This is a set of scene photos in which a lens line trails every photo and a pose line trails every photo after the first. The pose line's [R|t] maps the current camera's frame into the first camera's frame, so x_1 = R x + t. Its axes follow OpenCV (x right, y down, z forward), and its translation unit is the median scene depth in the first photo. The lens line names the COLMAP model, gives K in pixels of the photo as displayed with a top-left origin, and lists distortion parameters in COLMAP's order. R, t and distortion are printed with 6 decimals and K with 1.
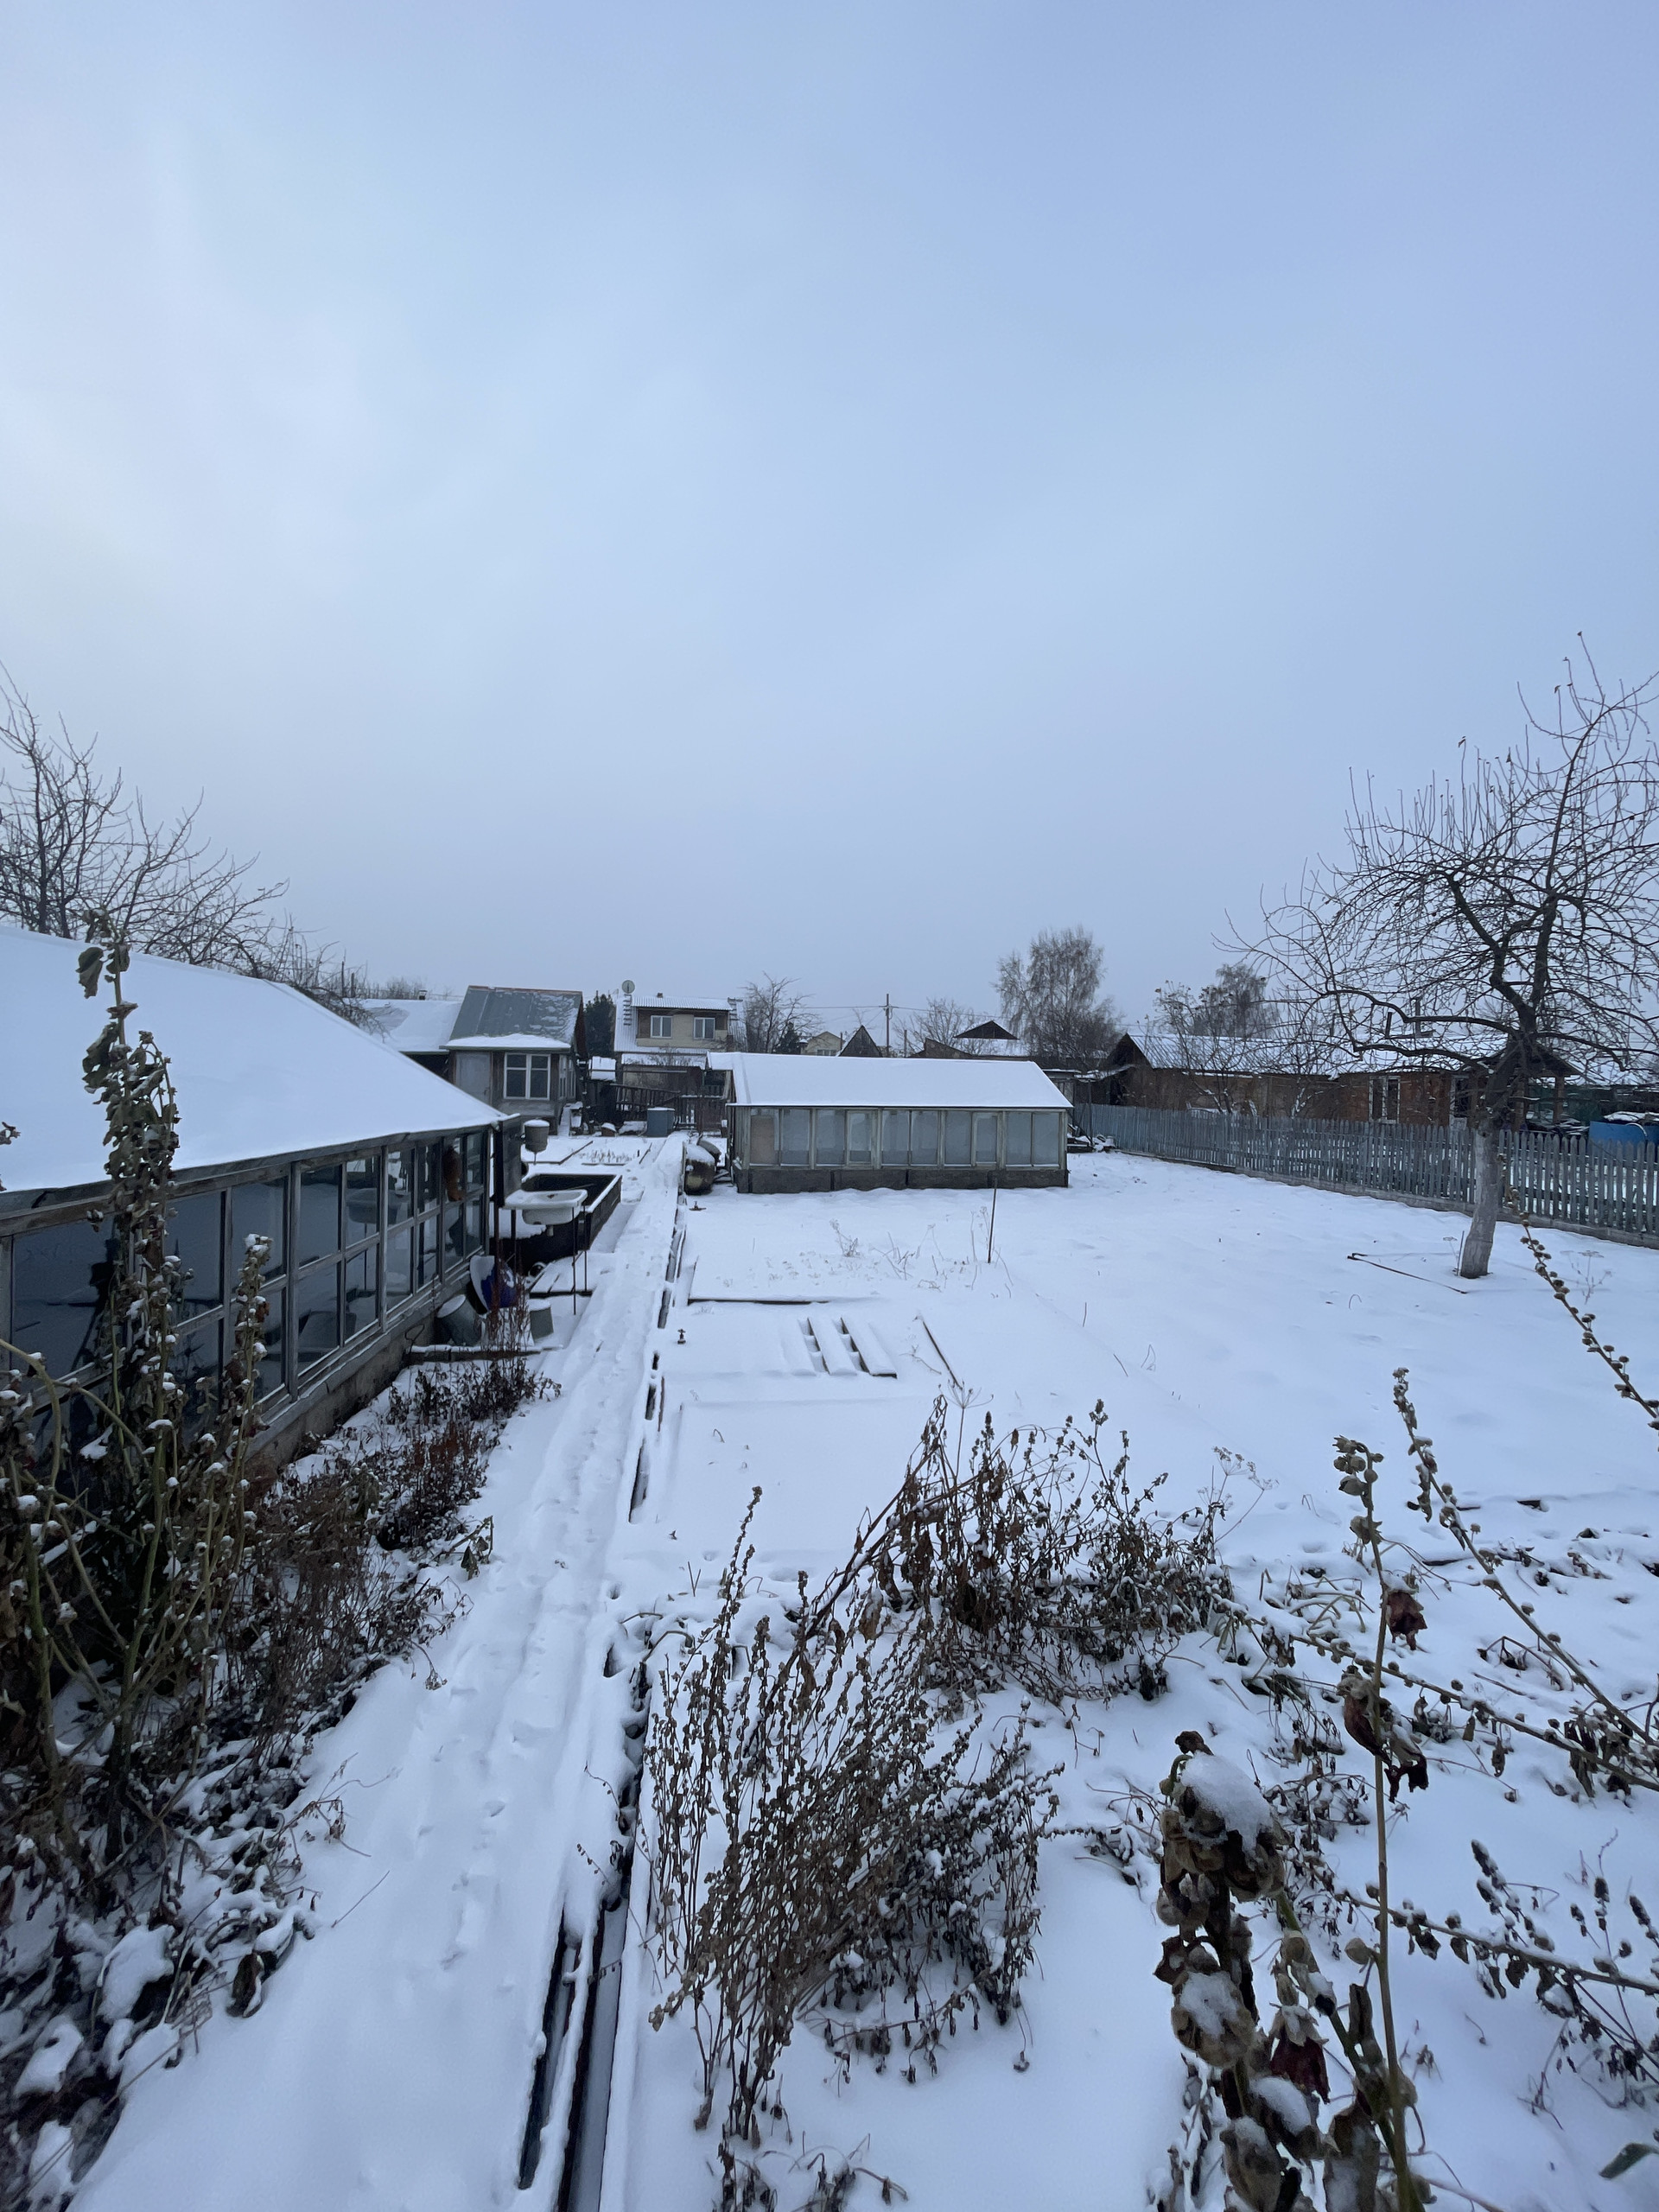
lens RADIAL K [[894.9, 0, 829.5], [0, 894.9, 1106.0], [0, 0, 1]] dist [-0.011497, 0.000078]
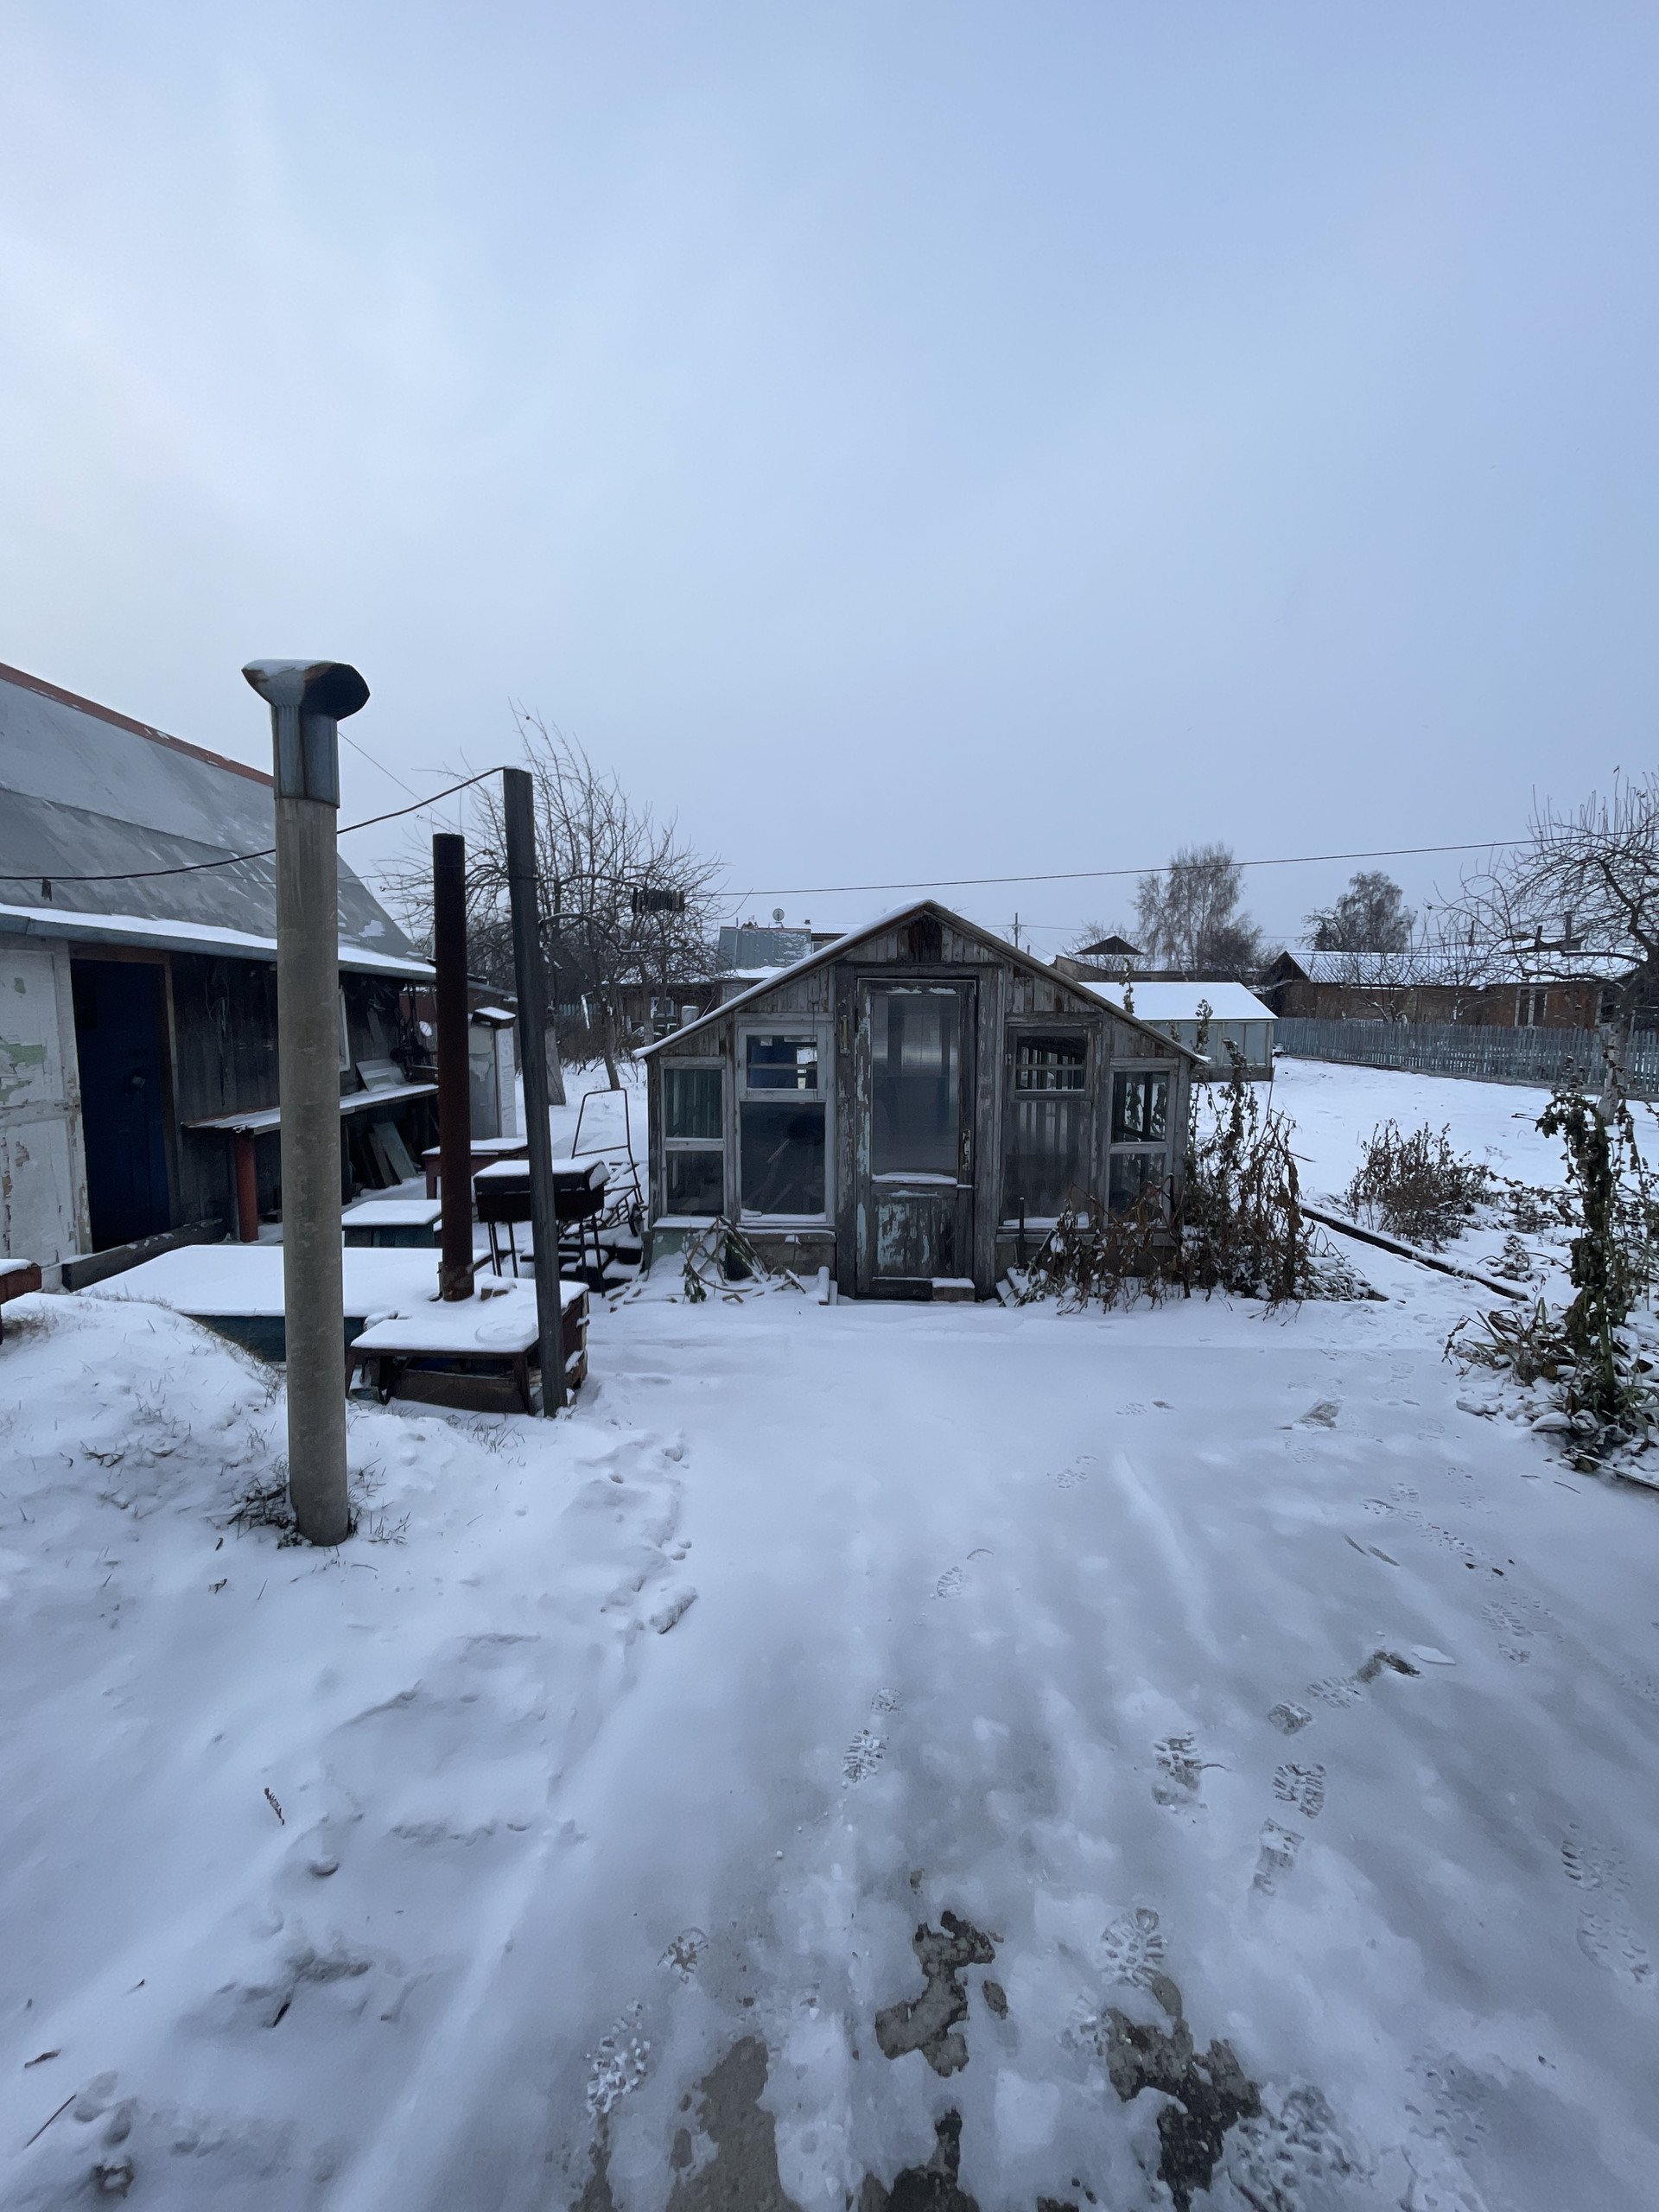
lens RADIAL K [[894.9, 0, 829.5], [0, 894.9, 1106.0], [0, 0, 1]] dist [-0.011497, 0.000078]
pose [[0.994993, -0.003158, -0.099895, -0.106374], [0.012564, 0.995524, 0.093671, -0.000635], [0.099152, -0.094458, 0.990579, -0.152889]]
